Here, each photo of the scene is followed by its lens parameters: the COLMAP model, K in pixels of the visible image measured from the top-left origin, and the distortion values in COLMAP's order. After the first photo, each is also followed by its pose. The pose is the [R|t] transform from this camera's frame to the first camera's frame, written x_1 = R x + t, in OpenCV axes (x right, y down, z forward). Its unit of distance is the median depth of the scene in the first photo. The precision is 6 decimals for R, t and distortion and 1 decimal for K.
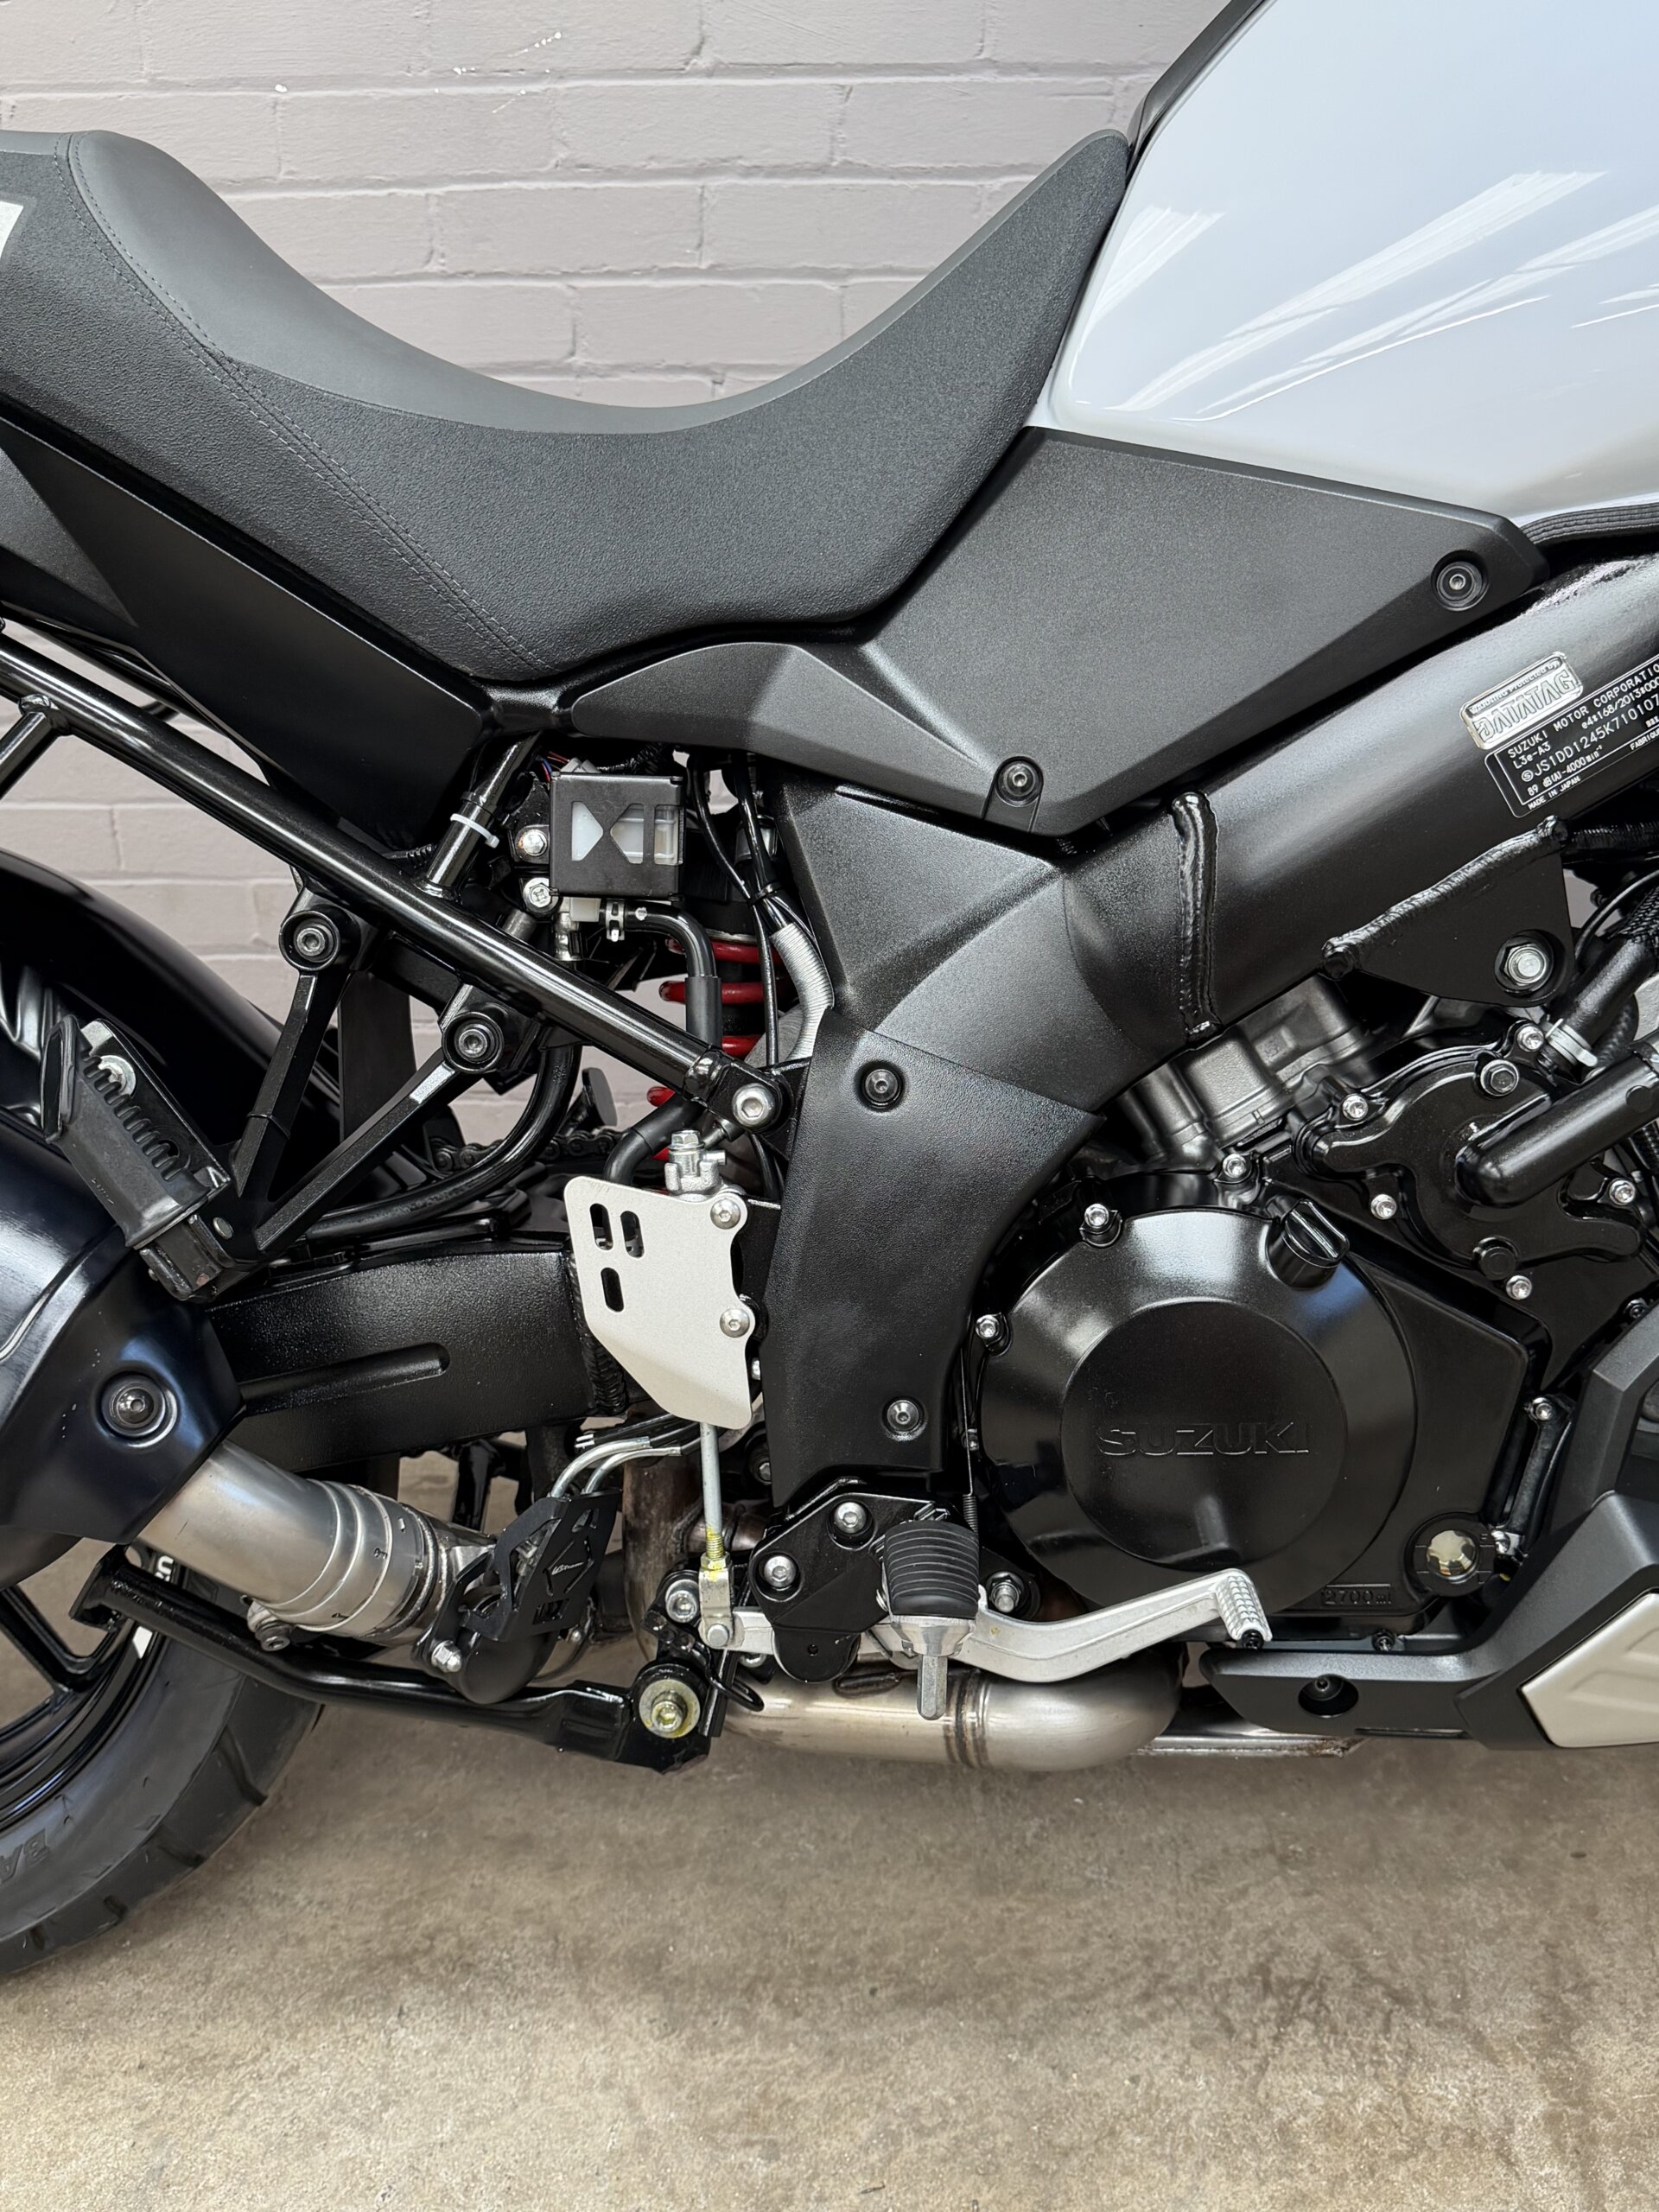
lens RADIAL K [[2045.3, 0, 838.4], [0, 2045.3, 1118.7], [0, 0, 1]] dist [0.003103, 0.000000]
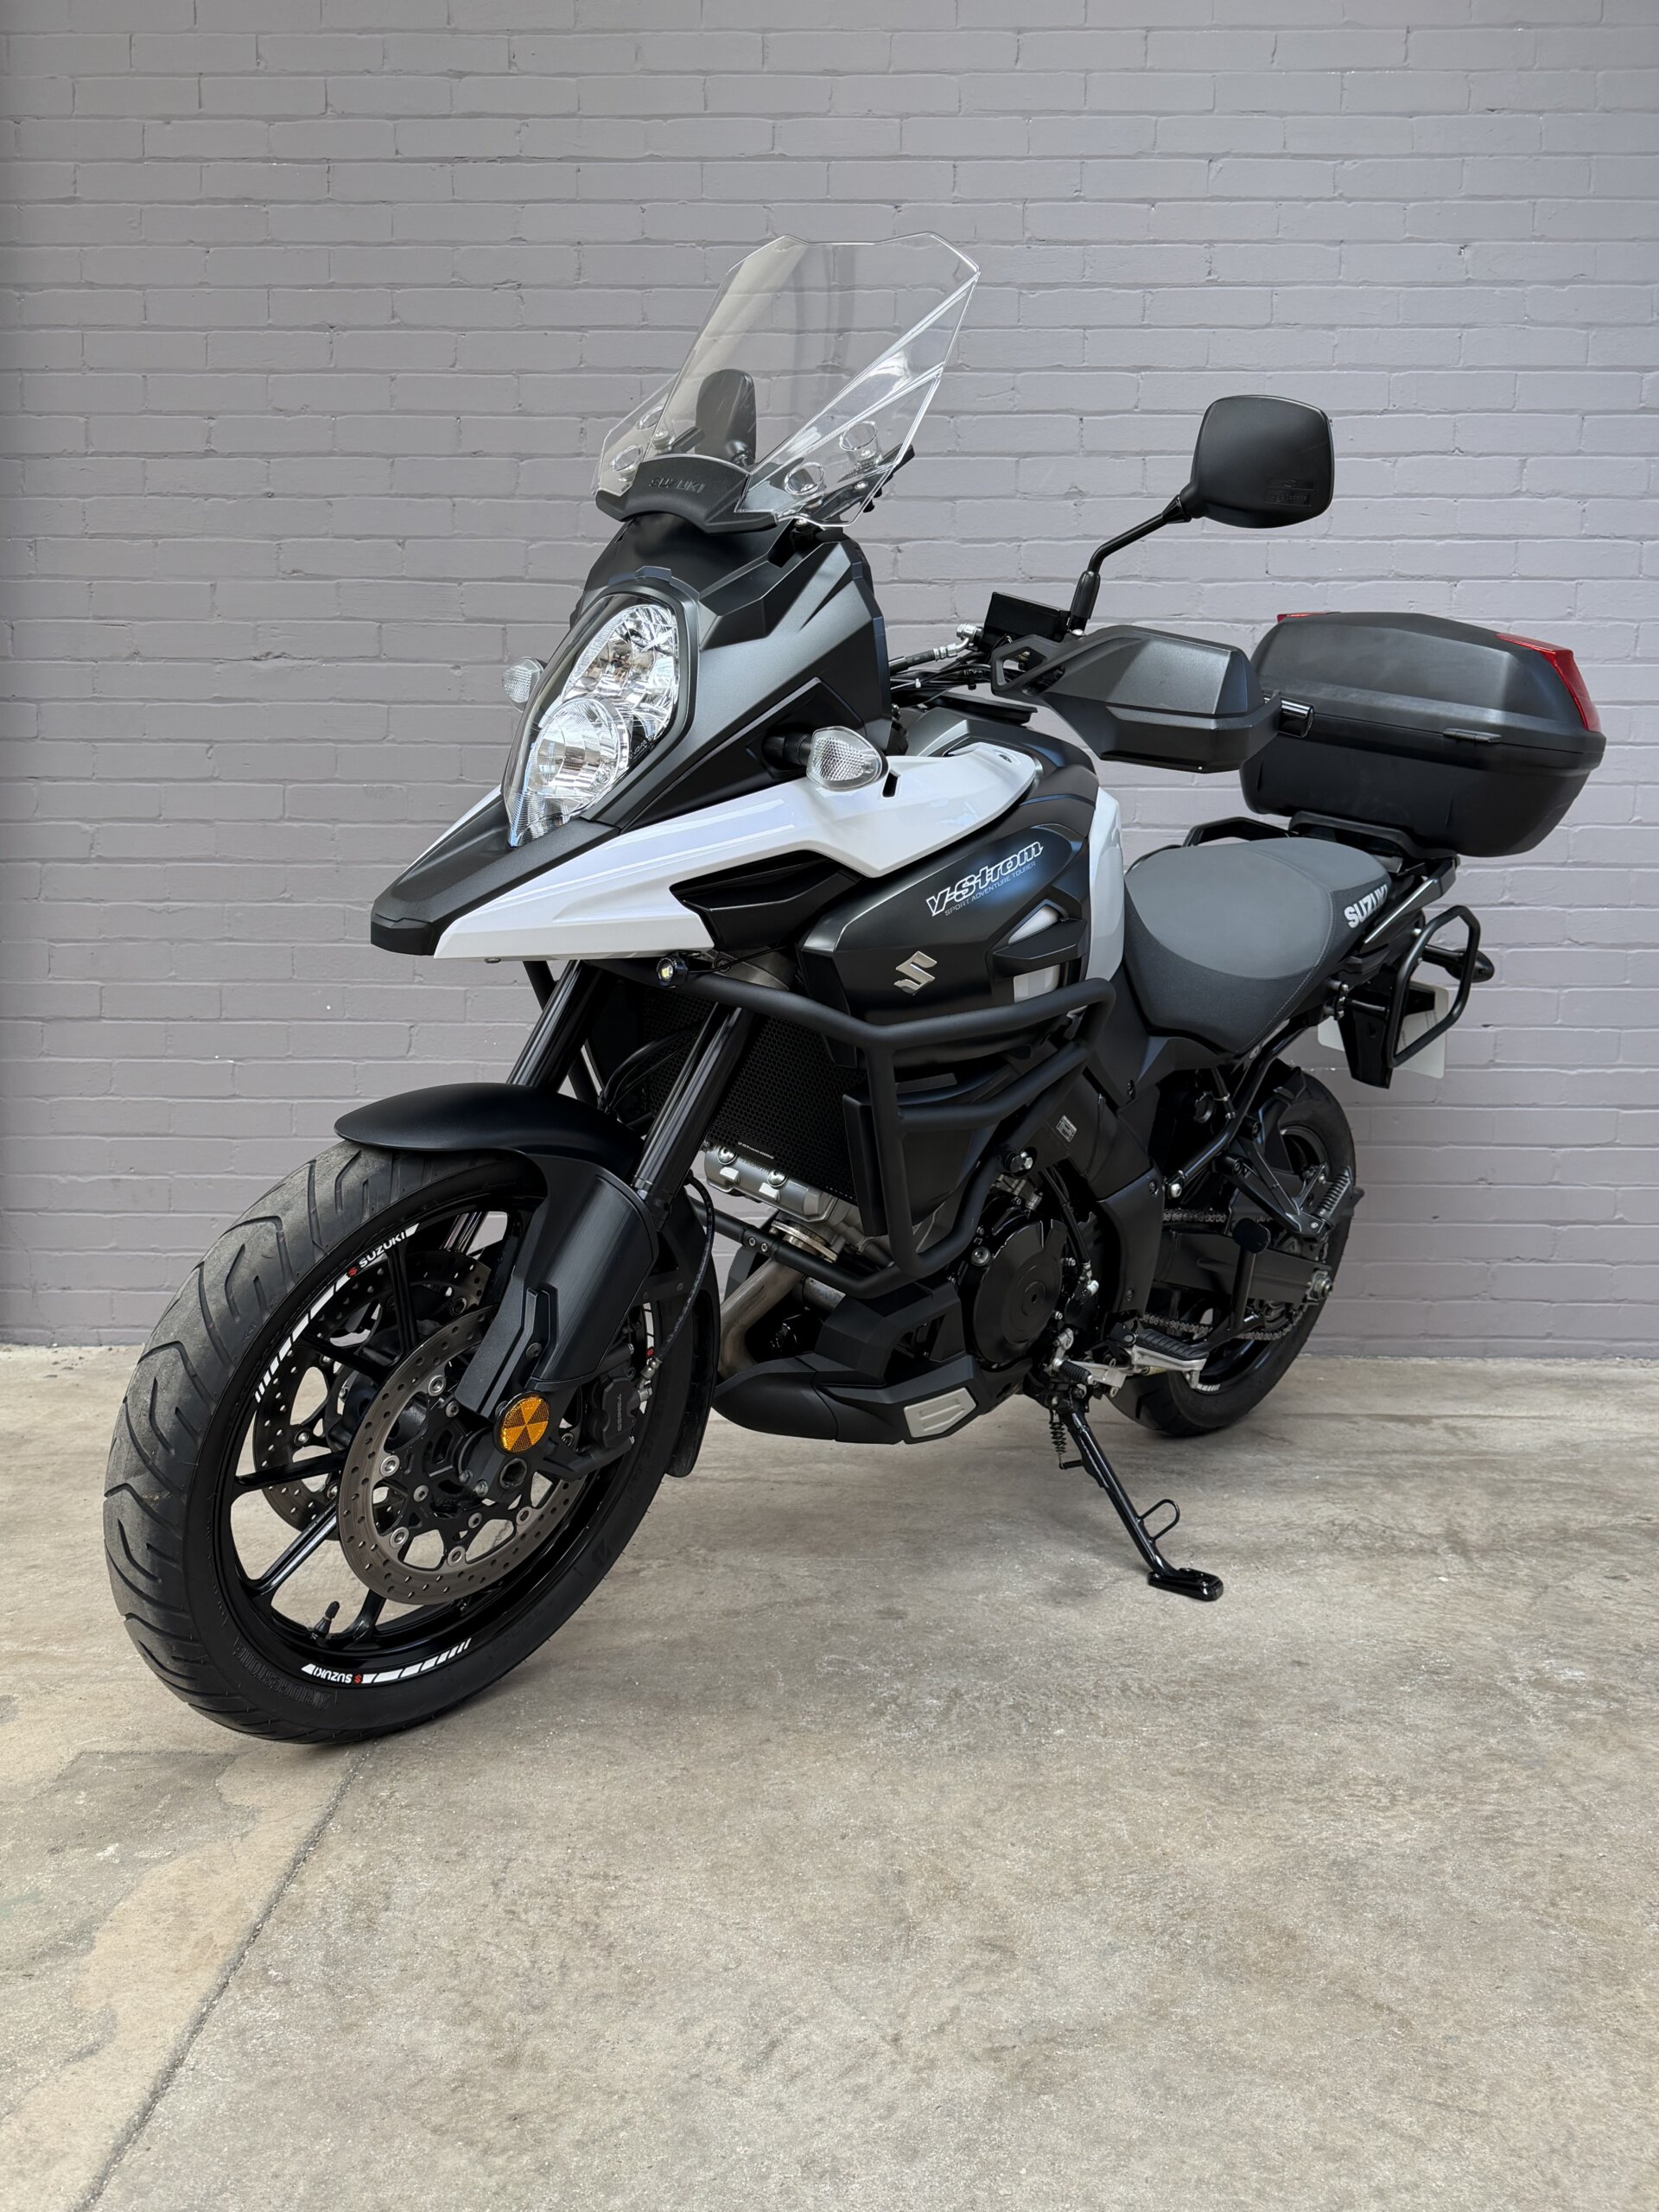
lens RADIAL K [[1775.5, 0, 826.4], [0, 1775.5, 1118.0], [0, 0, 1]] dist [0.021309, -0.037290]
pose [[0.999730, 0.019947, 0.011902, -0.479098], [-0.015373, 0.952310, -0.304744, 0.670571], [-0.017413, 0.304478, 0.952360, -1.295479]]
